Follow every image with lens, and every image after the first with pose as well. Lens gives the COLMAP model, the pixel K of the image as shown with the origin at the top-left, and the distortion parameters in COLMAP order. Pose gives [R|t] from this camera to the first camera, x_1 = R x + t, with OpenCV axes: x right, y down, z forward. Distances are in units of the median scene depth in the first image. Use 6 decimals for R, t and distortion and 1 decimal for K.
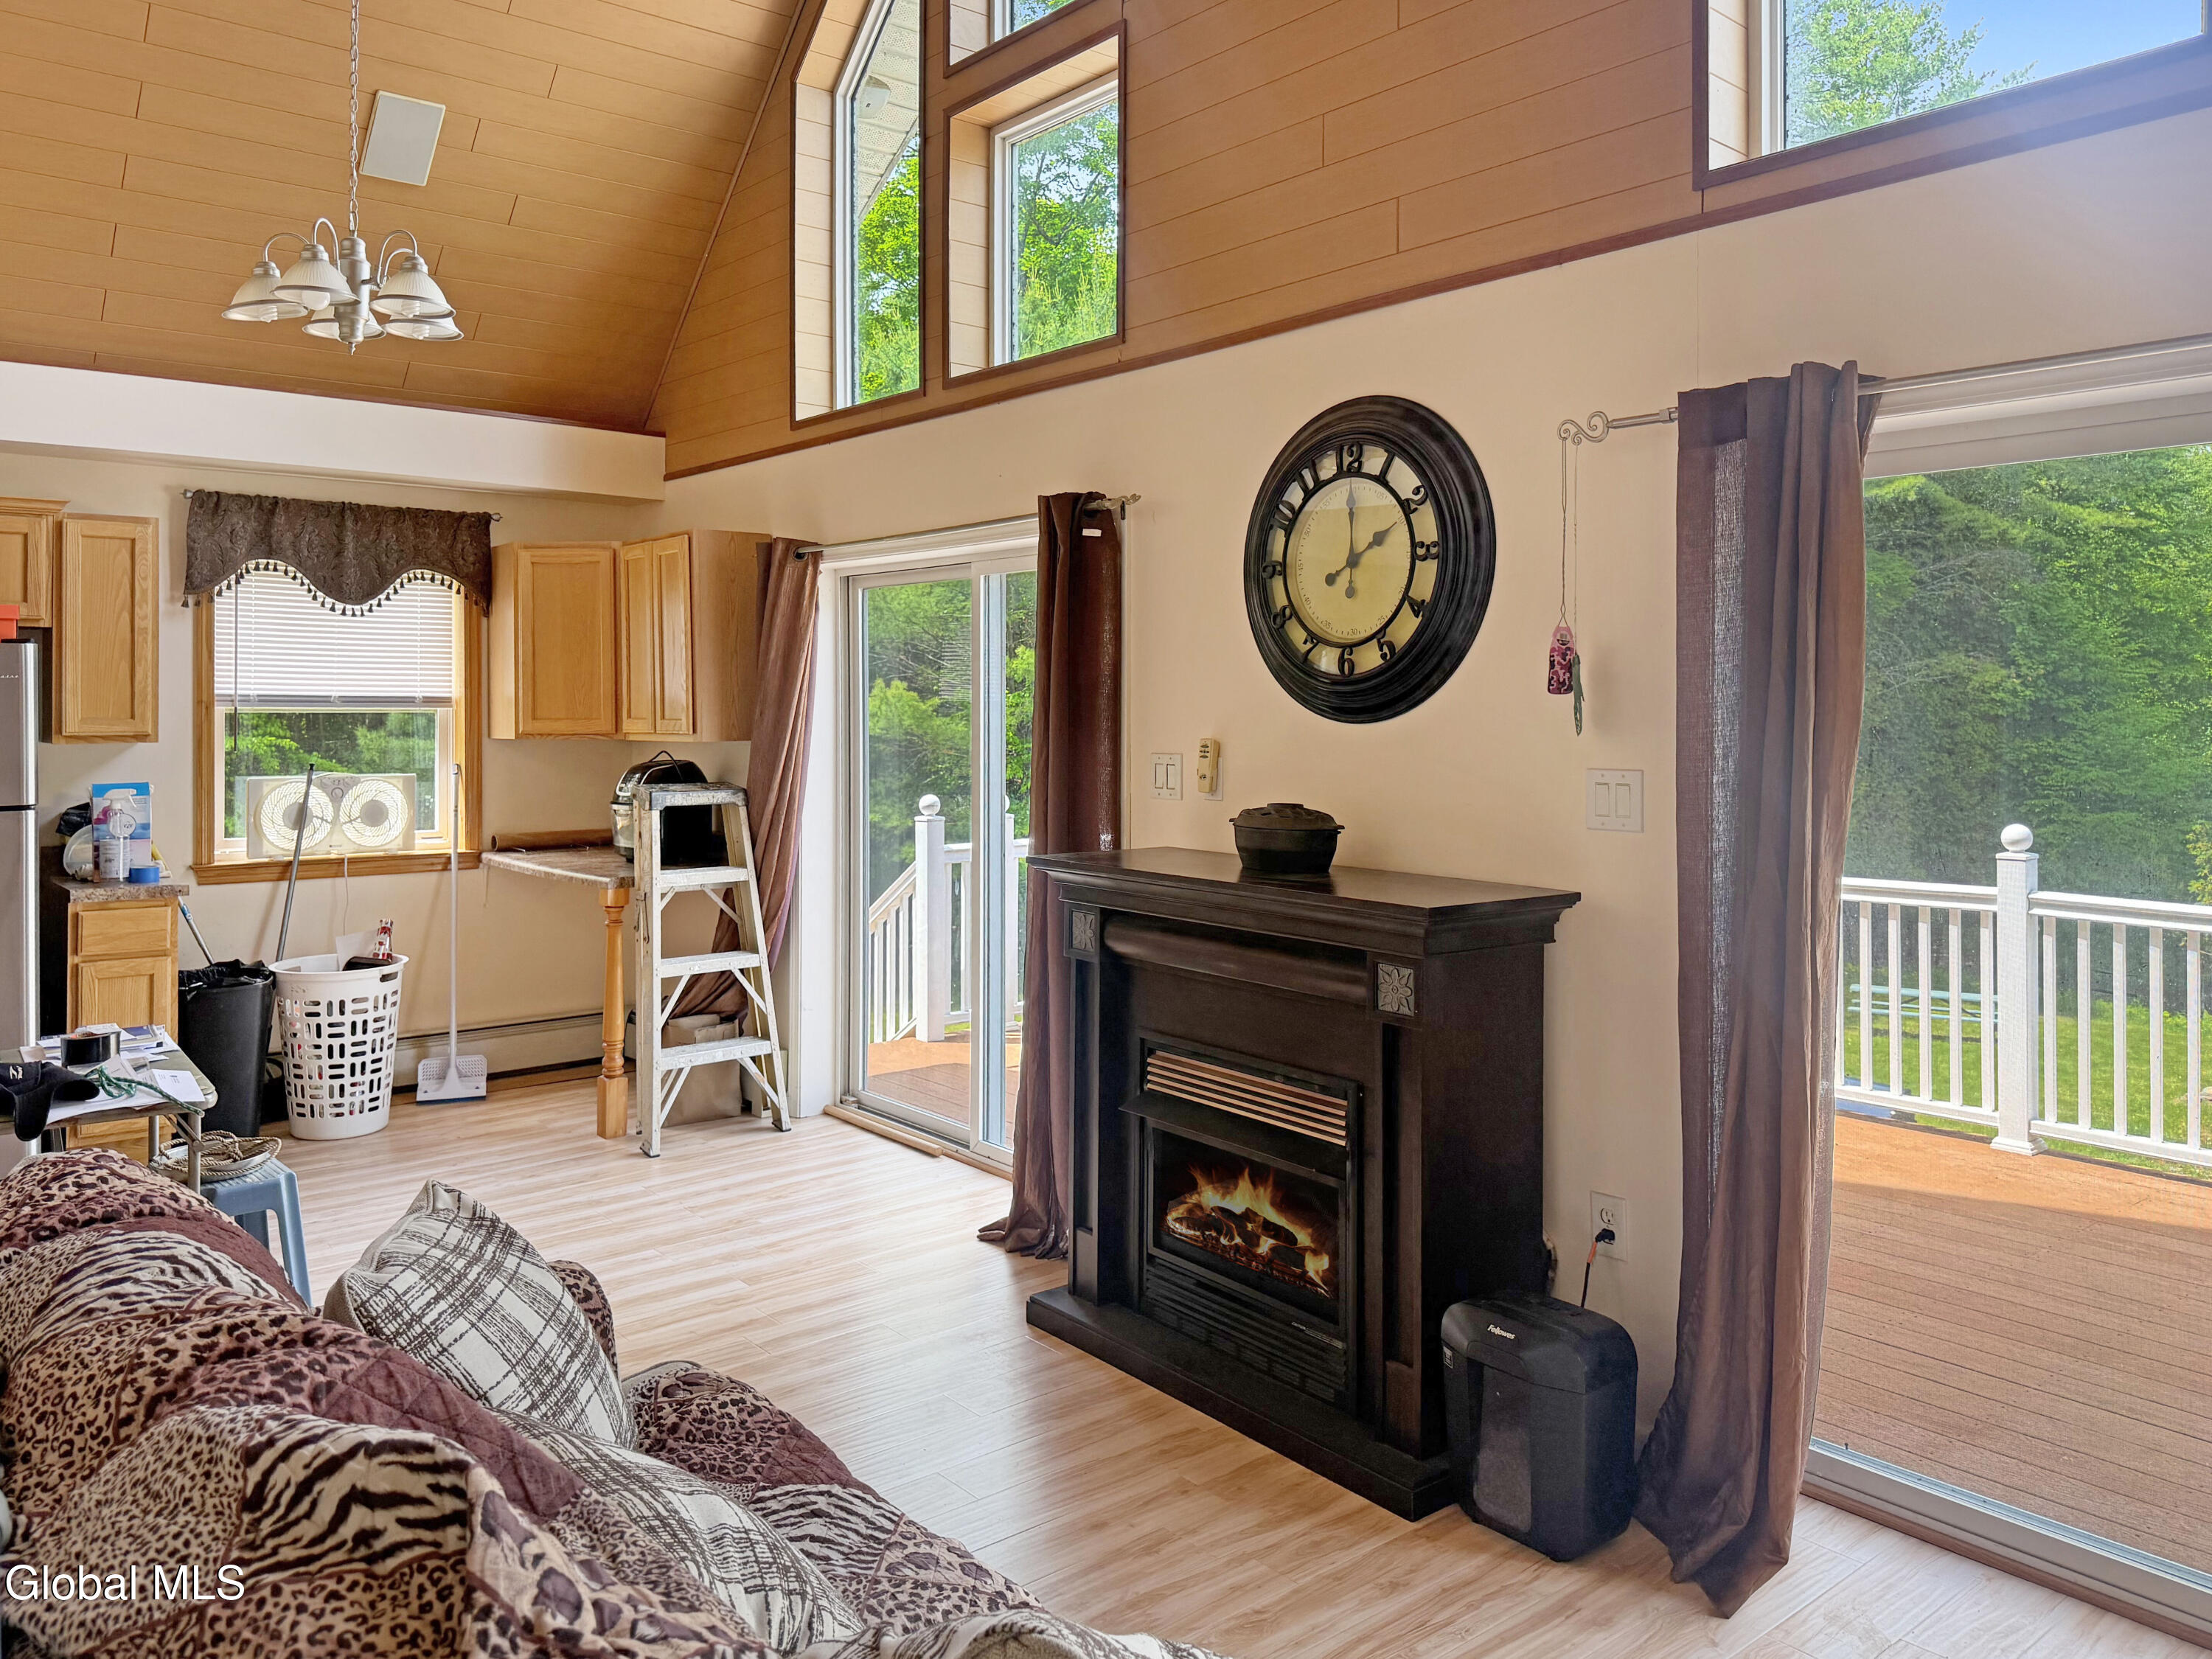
lens RADIAL K [[1596.2, 0, 1105.9], [0, 1596.2, 707.5], [0, 0, 1]] dist [0.085389, -0.102086]
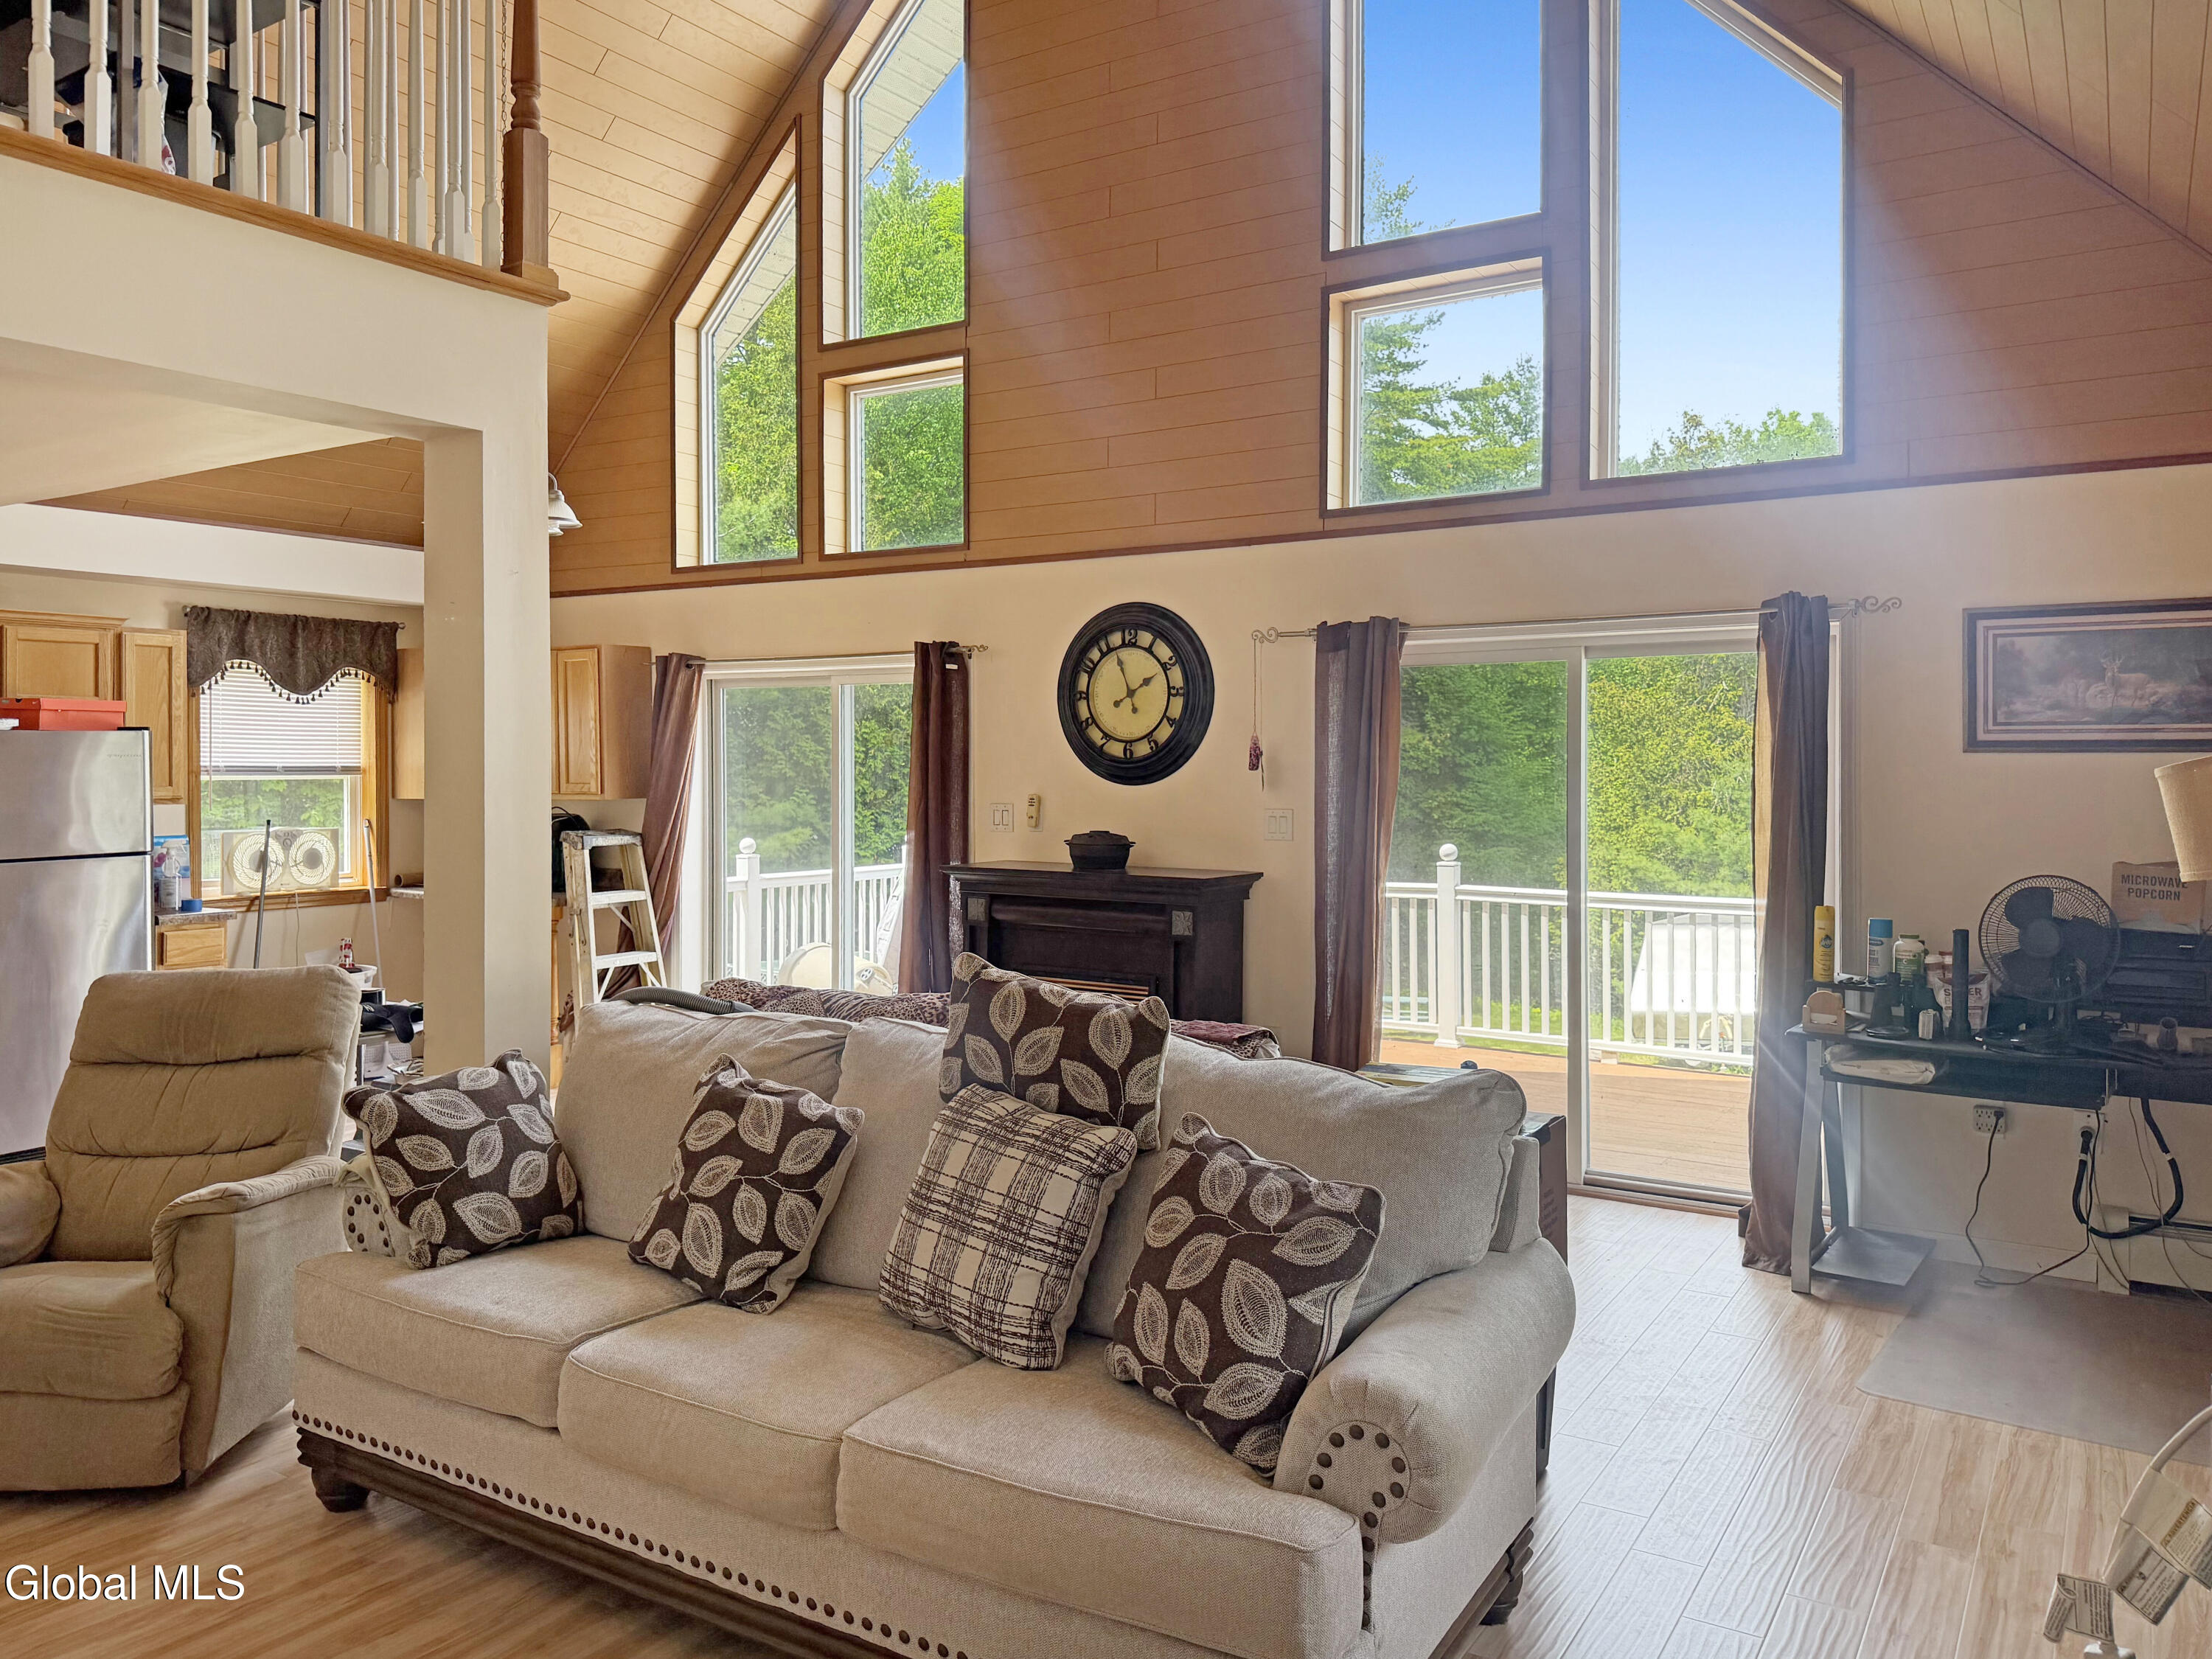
lens RADIAL K [[1618.6, 0, 1094.3], [0, 1618.6, 755.3], [0, 0, 1]] dist [0.162746, -0.245528]
pose [[0.951806, 0.000087, 0.306700, -0.308146], [0.001104, 0.999993, -0.003709, -0.011652], [-0.306698, 0.003869, 0.951799, -0.494821]]
